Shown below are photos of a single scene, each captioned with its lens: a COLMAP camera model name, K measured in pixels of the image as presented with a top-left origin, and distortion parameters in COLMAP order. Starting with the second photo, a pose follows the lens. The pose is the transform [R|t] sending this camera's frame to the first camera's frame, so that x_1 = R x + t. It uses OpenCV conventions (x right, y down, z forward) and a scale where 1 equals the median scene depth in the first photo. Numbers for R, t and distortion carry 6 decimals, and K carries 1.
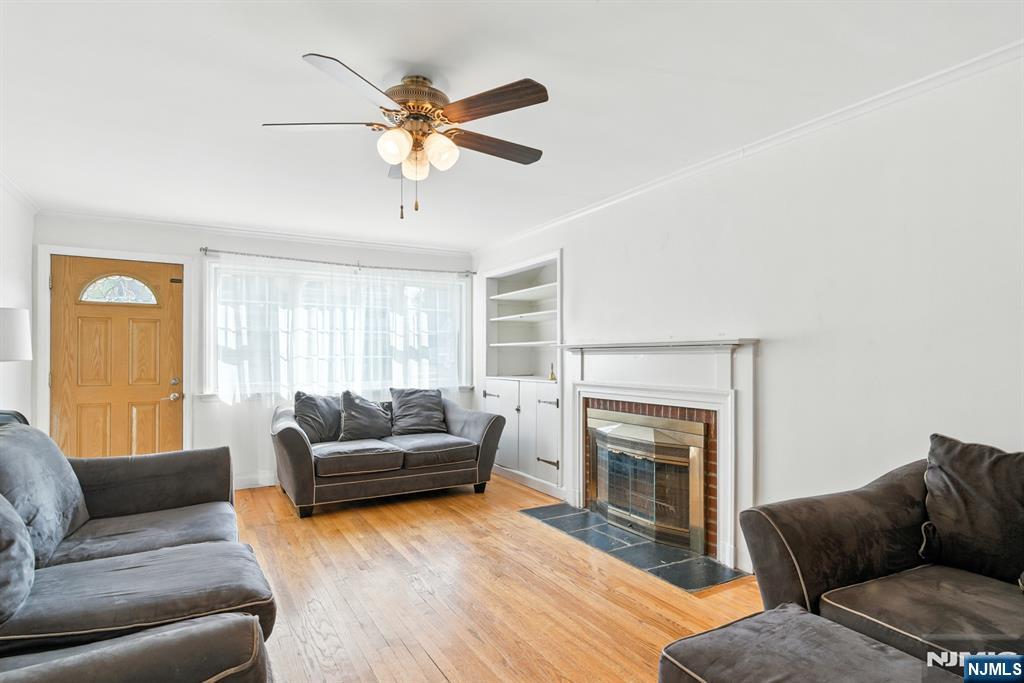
lens RADIAL K [[552.0, 0, 505.5], [0, 552.0, 356.5], [0, 0, 1]] dist [0.020382, -0.003405]
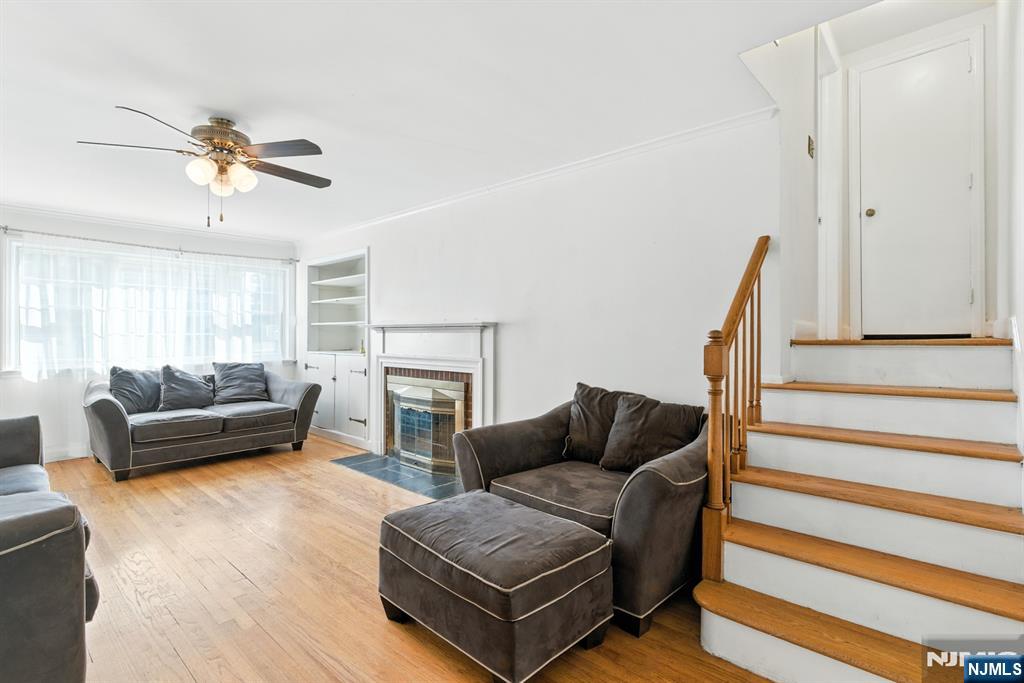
lens RADIAL K [[499.4, 0, 508.8], [0, 499.4, 332.9], [0, 0, 1]] dist [-0.000873, 0.000662]
pose [[0.953047, 0.002066, 0.302814, 0.077056], [-0.001735, 0.999998, -0.001363, -0.002248], [-0.302816, 0.000774, 0.953049, -0.190792]]
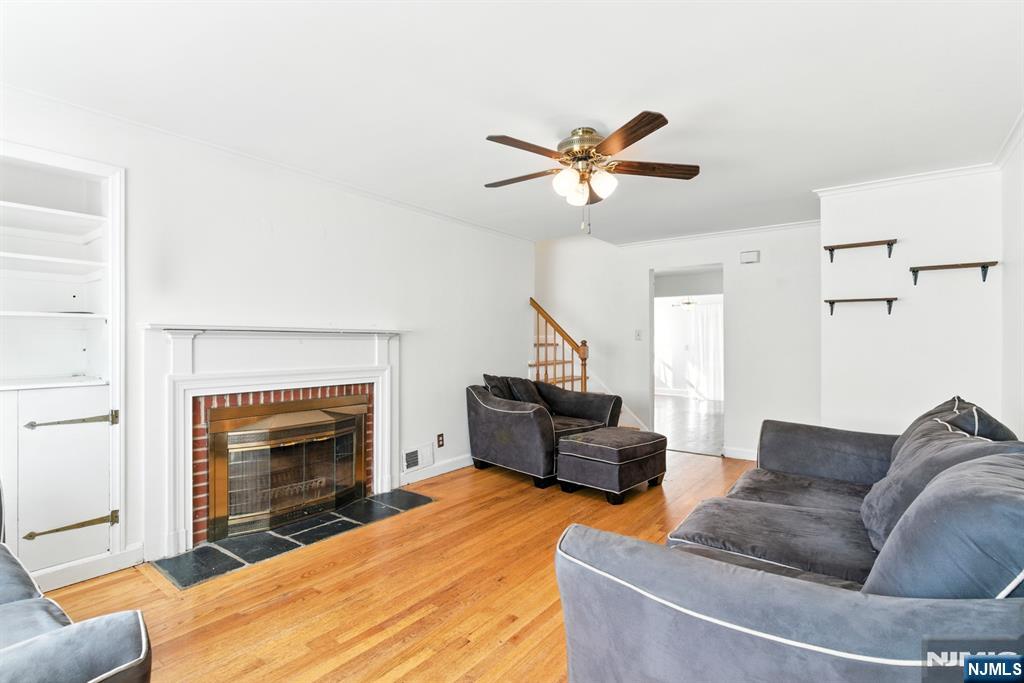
lens RADIAL K [[499.4, 0, 508.2], [0, 499.4, 344.7], [0, 0, 1]] dist [-0.000873, 0.000662]
pose [[-0.399588, -0.000271, 0.916695, -0.729657], [-0.001360, 0.999999, -0.000297, 0.005514], [-0.916694, -0.001366, -0.399588, 1.020396]]
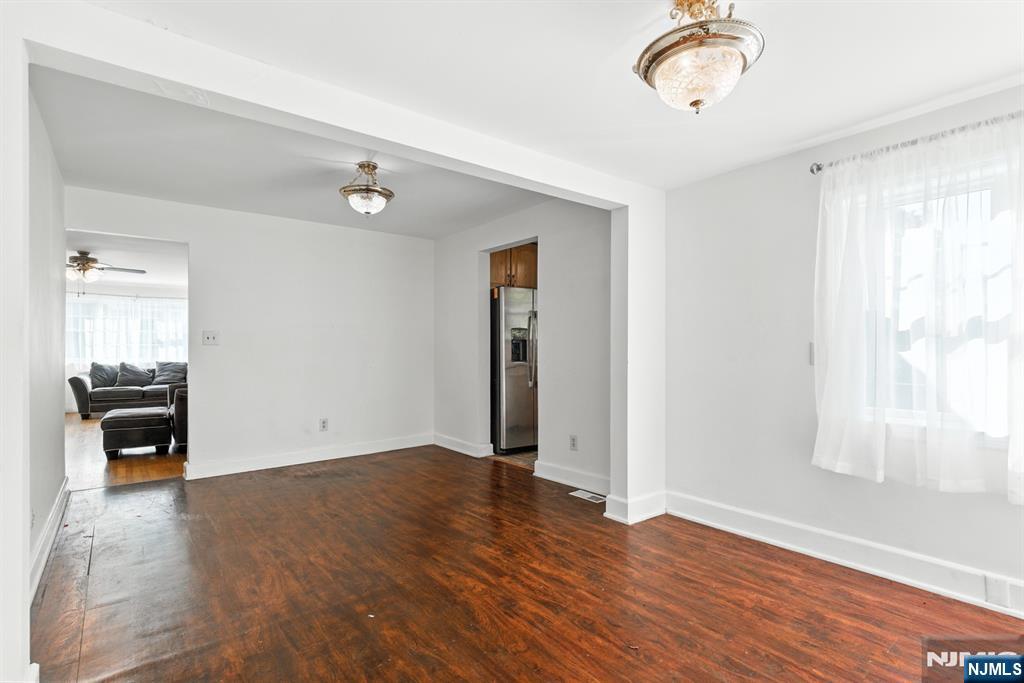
lens RADIAL K [[499.4, 0, 514.2], [0, 499.4, 345.7], [0, 0, 1]] dist [-0.000873, 0.000662]
pose [[0.987240, -0.001757, 0.159230, 1.062566], [0.002828, 0.999975, -0.006496, 0.026159], [-0.159215, 0.006864, 0.987220, -1.279443]]
